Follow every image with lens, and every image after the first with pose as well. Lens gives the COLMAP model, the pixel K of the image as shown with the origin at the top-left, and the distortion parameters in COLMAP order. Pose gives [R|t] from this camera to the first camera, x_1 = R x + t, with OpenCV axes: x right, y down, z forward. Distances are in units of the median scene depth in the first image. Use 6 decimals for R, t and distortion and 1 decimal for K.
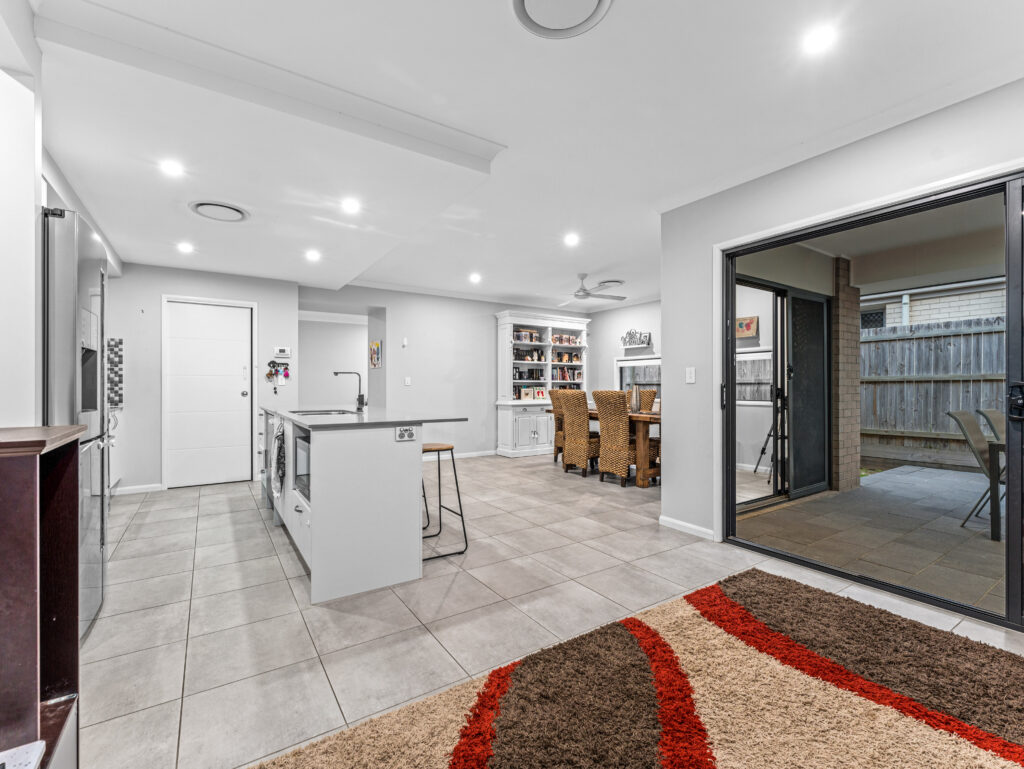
lens RADIAL K [[462.1, 0, 515.4], [0, 462.1, 387.7], [0, 0, 1]] dist [0.004084, -0.000989]
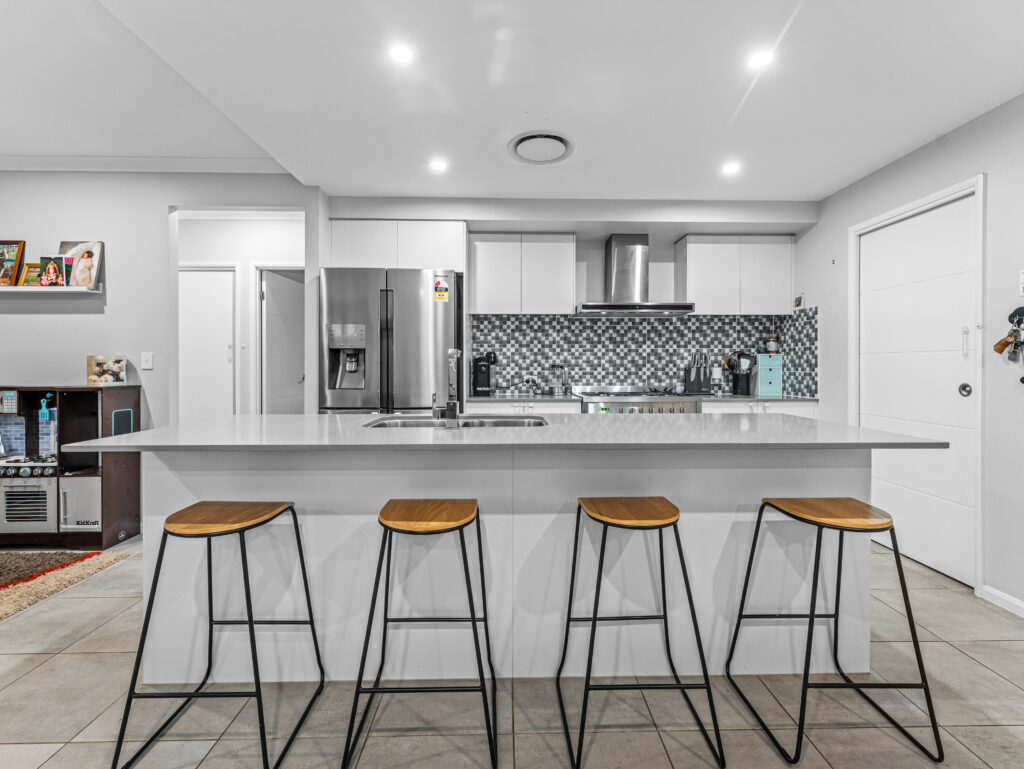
lens RADIAL K [[462.1, 0, 511.8], [0, 462.1, 369.8], [0, 0, 1]] dist [0.004084, -0.000989]
pose [[-0.538789, 0.008898, -0.842394, 0.065801], [-0.001133, 0.999936, 0.011287, -0.026808], [0.842440, 0.007036, -0.538744, 2.098418]]
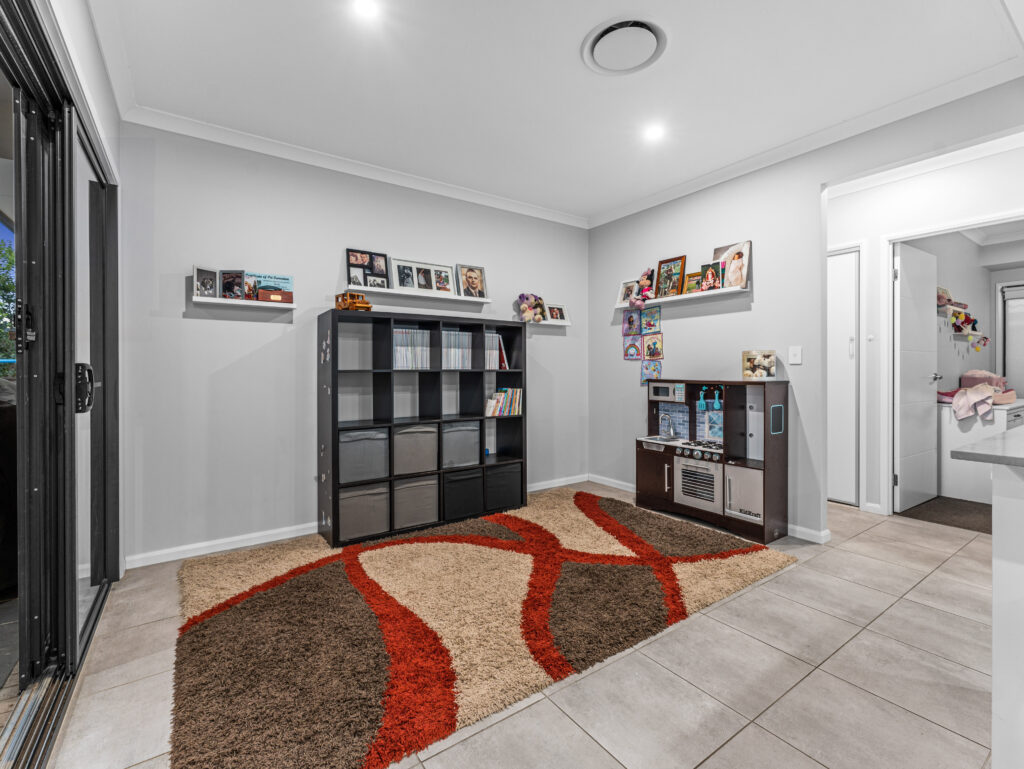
lens RADIAL K [[462.1, 0, 517.4], [0, 462.1, 371.6], [0, 0, 1]] dist [0.004084, -0.000989]
pose [[-0.999580, 0.005248, -0.028512, 0.321585], [0.005031, 0.999958, 0.007689, -0.003777], [0.028551, 0.007542, -0.999564, 1.710842]]
